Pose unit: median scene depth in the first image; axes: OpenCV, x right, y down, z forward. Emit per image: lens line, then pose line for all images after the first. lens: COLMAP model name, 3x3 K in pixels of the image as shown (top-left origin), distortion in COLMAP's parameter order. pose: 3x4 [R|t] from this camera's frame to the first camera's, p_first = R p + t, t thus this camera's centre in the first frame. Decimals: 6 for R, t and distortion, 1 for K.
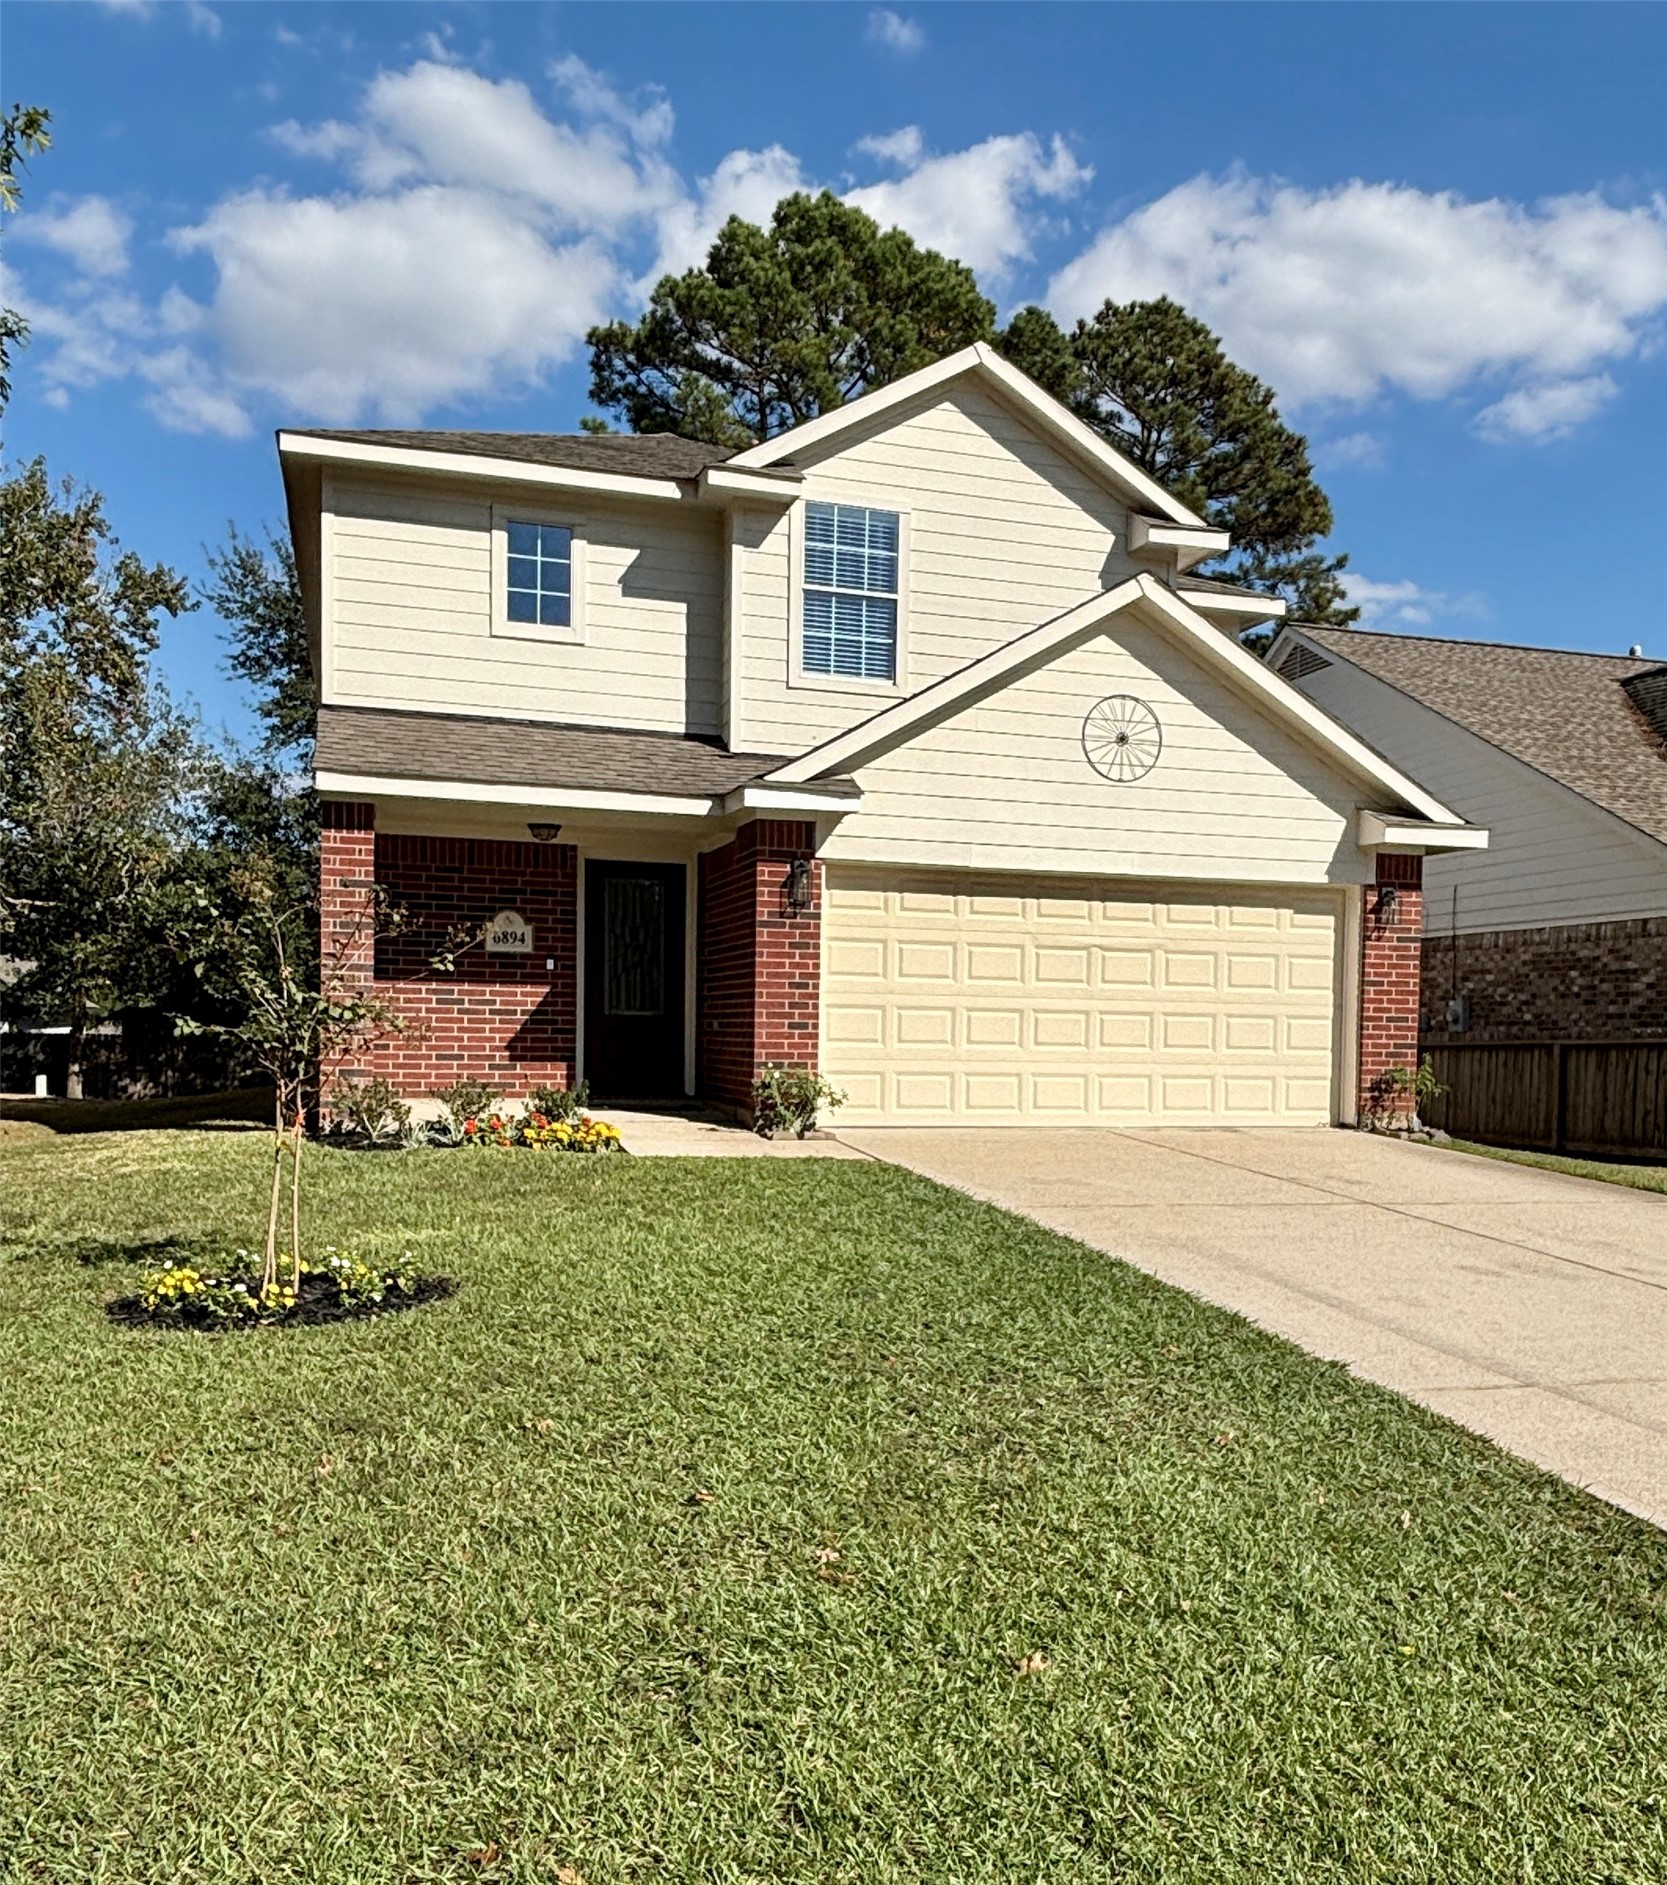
lens RADIAL K [[1611.4, 0, 881.2], [0, 1611.4, 1087.8], [0, 0, 1]] dist [0.043197, -0.012679]
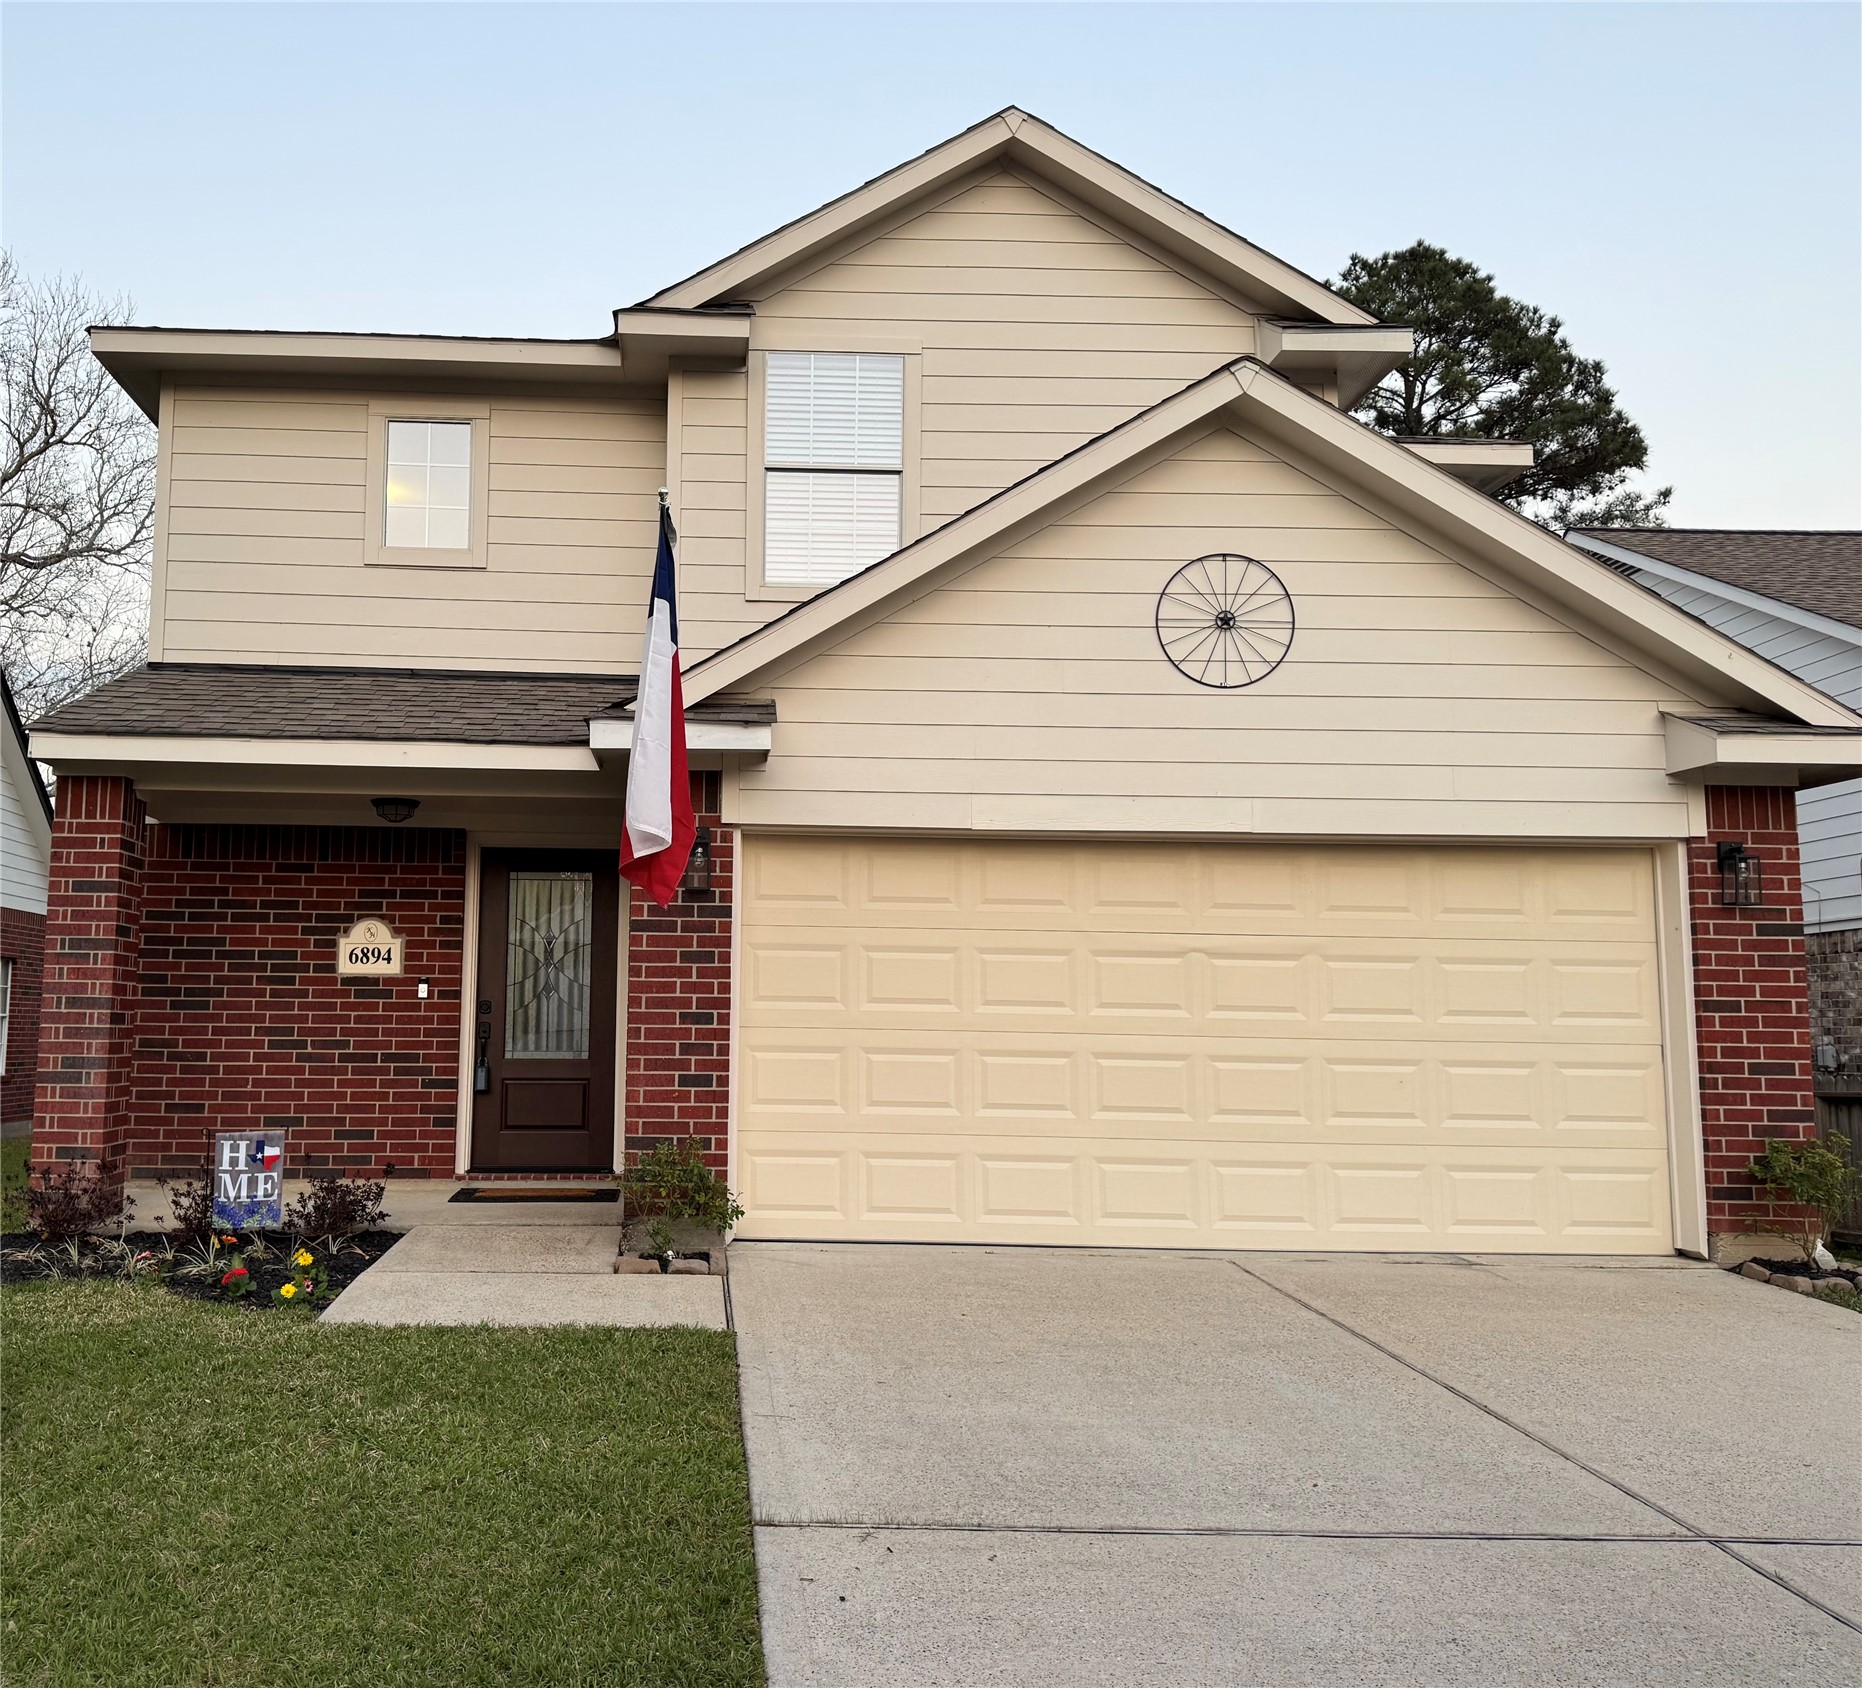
lens RADIAL K [[1530.5, 0, 723.6], [0, 1530.5, 878.1], [0, 0, 1]] dist [0.085446, -0.125783]
pose [[0.956217, -0.035990, -0.290438, 0.127628], [-0.006547, 0.989531, -0.144175, -0.027368], [0.292586, 0.139764, 0.945970, 0.370012]]
